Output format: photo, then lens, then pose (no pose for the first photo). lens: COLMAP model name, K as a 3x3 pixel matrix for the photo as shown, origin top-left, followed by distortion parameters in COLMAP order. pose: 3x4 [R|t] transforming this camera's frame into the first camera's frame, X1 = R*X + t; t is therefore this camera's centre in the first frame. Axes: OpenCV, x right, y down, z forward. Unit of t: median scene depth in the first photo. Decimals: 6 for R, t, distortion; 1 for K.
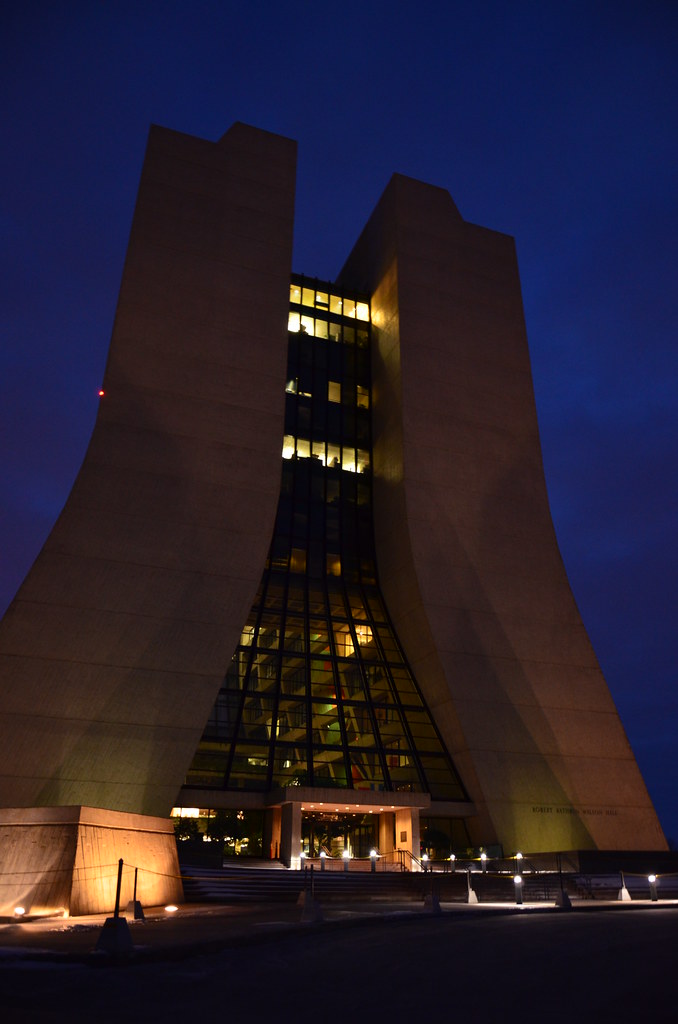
lens RADIAL K [[778.9, 0, 339.0], [0, 778.9, 512.0], [0, 0, 1]] dist [-0.050354, 0.001511]
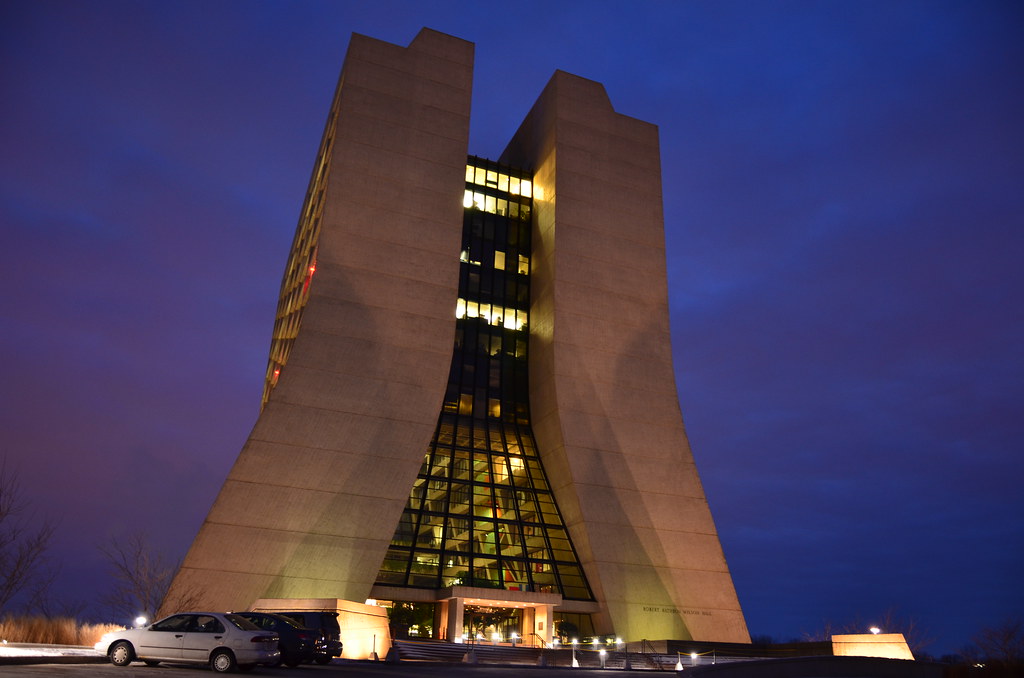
lens RADIAL K [[778.9, 0, 507.5], [0, 778.9, 339.3], [0, 0, 1]] dist [-0.050354, 0.001511]
pose [[0.999520, 0.030666, 0.004417, 0.005142], [-0.030812, 0.998806, 0.037902, -0.091899], [-0.003249, -0.038020, 0.999272, -0.237045]]
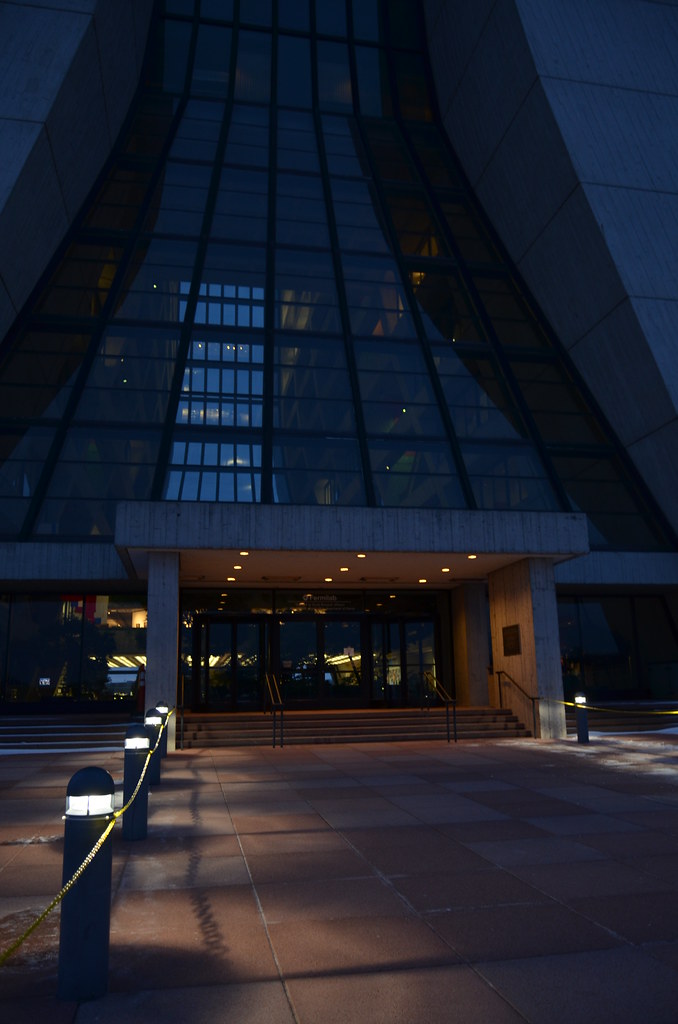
lens RADIAL K [[805.0, 0, 339.9], [0, 805.0, 498.9], [0, 0, 1]] dist [0.005357, 0.002247]
pose [[0.986169, -0.067542, -0.151358, 0.052853], [0.097209, 0.975344, 0.198126, 0.222611], [0.134244, -0.210099, 0.968420, 0.519848]]
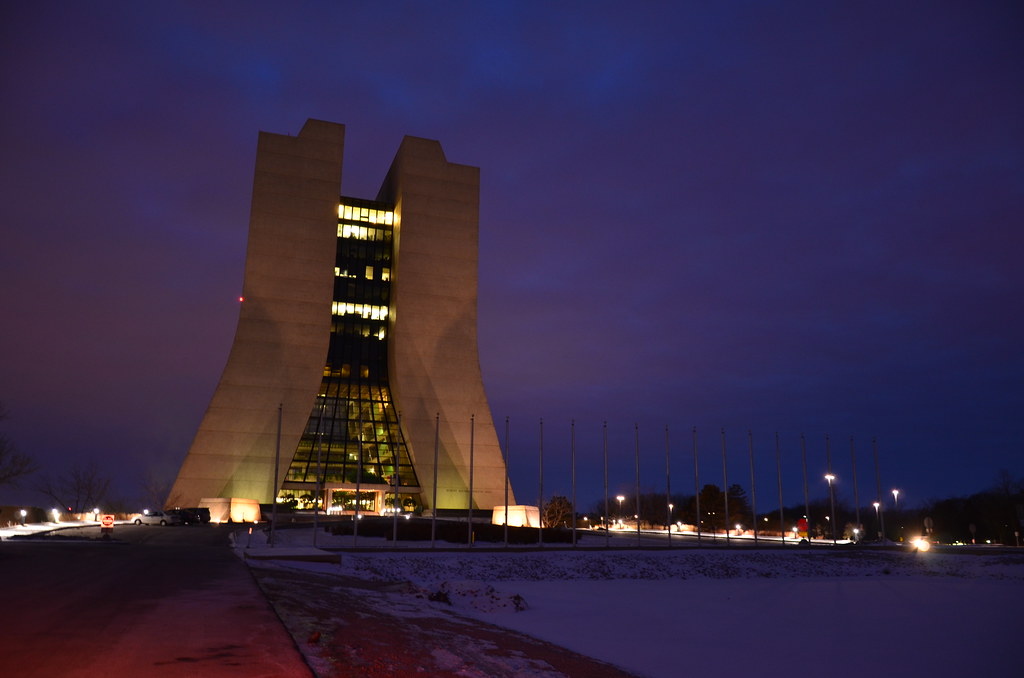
lens RADIAL K [[778.9, 0, 507.5], [0, 778.9, 339.3], [0, 0, 1]] dist [-0.050354, 0.001511]
pose [[0.999825, -0.003429, -0.018406, 0.414086], [0.007093, 0.979176, 0.202891, -0.433674], [0.017327, -0.202986, 0.979028, -0.967309]]
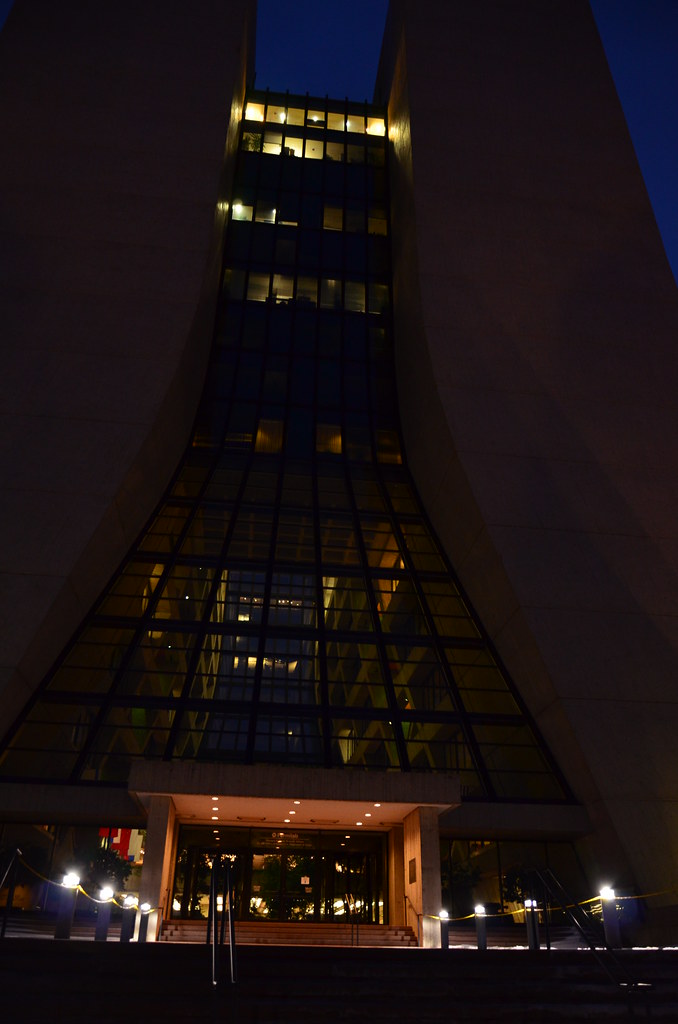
lens RADIAL K [[778.9, 0, 339.0], [0, 778.9, 512.0], [0, 0, 1]] dist [-0.050354, 0.001511]
pose [[0.971766, -0.114466, -0.206320, 0.128981], [0.096756, 0.990859, -0.094007, 0.194884], [0.215195, 0.071390, 0.973958, 0.414773]]
